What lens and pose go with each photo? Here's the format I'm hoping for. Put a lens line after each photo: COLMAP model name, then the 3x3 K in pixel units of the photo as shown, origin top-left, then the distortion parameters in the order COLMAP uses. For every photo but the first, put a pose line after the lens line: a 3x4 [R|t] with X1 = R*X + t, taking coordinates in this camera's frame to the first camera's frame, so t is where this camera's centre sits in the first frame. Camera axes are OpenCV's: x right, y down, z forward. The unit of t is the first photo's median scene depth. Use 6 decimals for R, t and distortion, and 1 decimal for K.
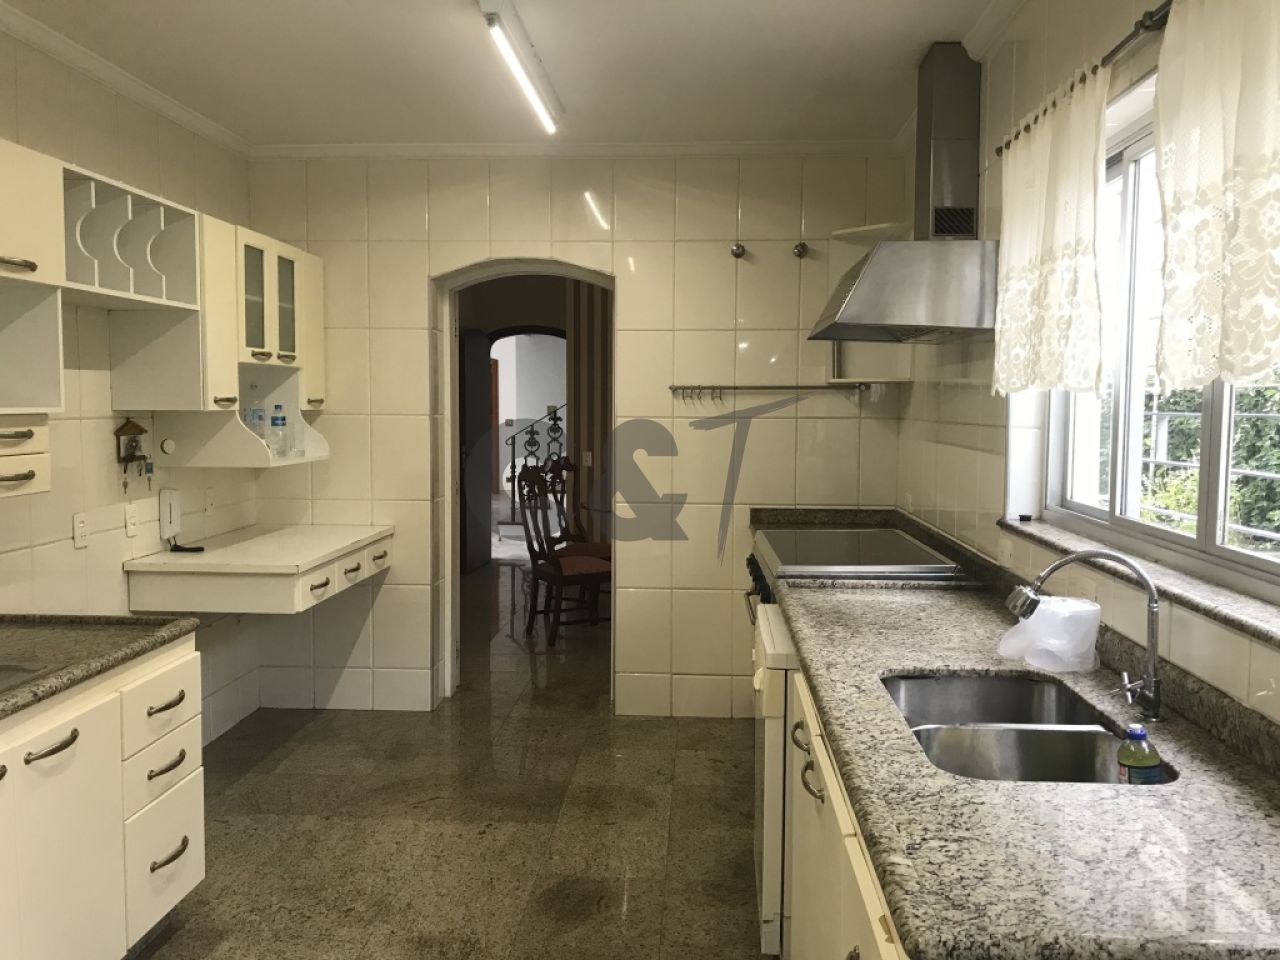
lens RADIAL K [[1047.9, 0, 638.9], [0, 1047.9, 474.3], [0, 0, 1]] dist [0.009665, 0.002149]
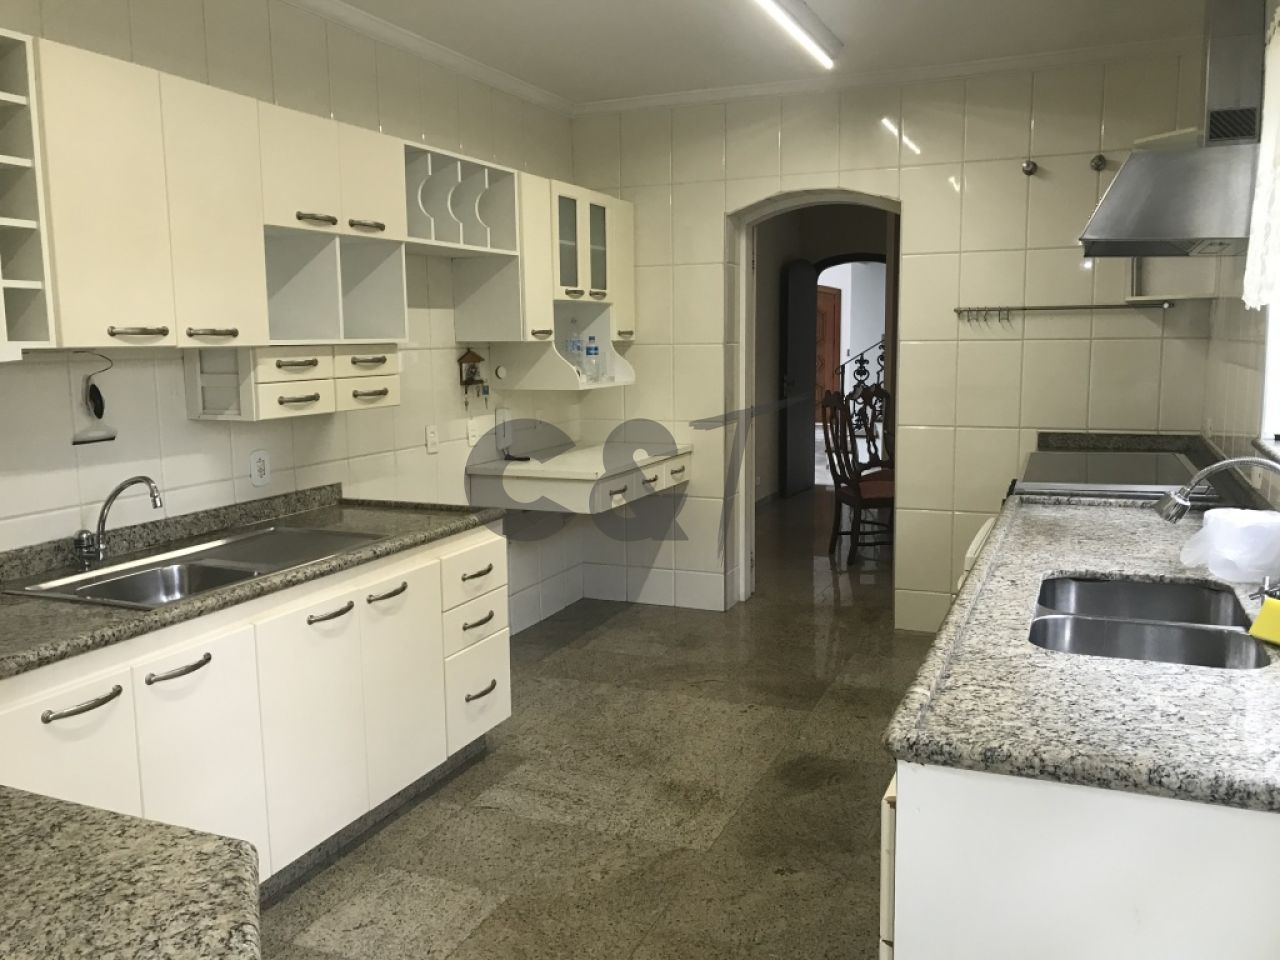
lens RADIAL K [[1038.1, 0, 640.0], [0, 1038.1, 480.0], [0, 0, 1]] dist [0.088041, -0.151443]
pose [[0.941881, 0.028526, -0.334734, 0.111571], [-0.005258, 0.997518, 0.070213, 0.012977], [0.335906, -0.064372, 0.939693, -0.077619]]
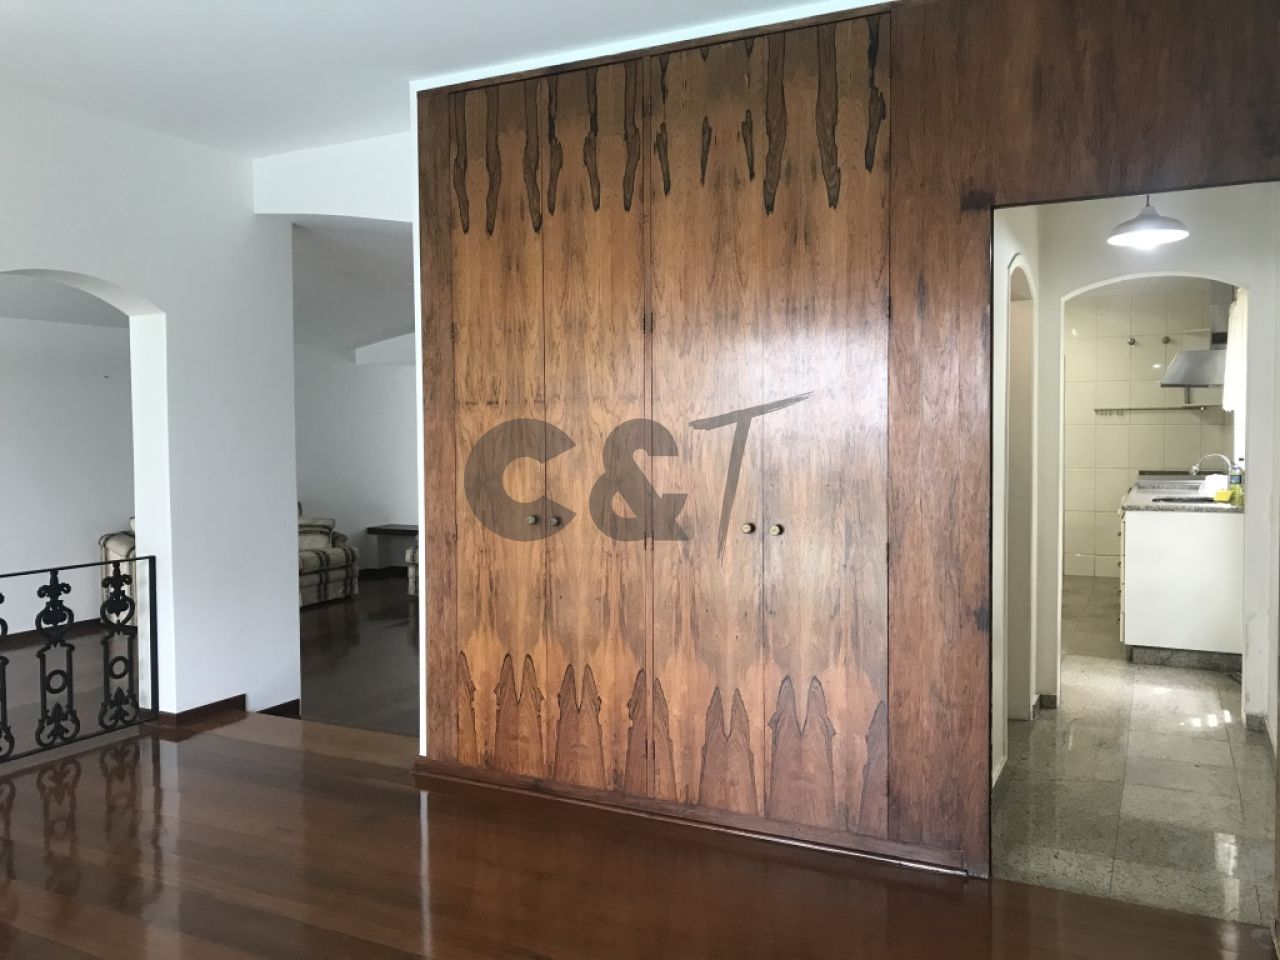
lens RADIAL K [[1038.1, 0, 640.0], [0, 1038.1, 480.0], [0, 0, 1]] dist [0.088041, -0.151443]
pose [[0.920796, 0.006816, -0.389984, 0.018529], [-0.015146, 0.999718, -0.018289, 0.127768], [0.389750, 0.022747, 0.920640, -1.508623]]
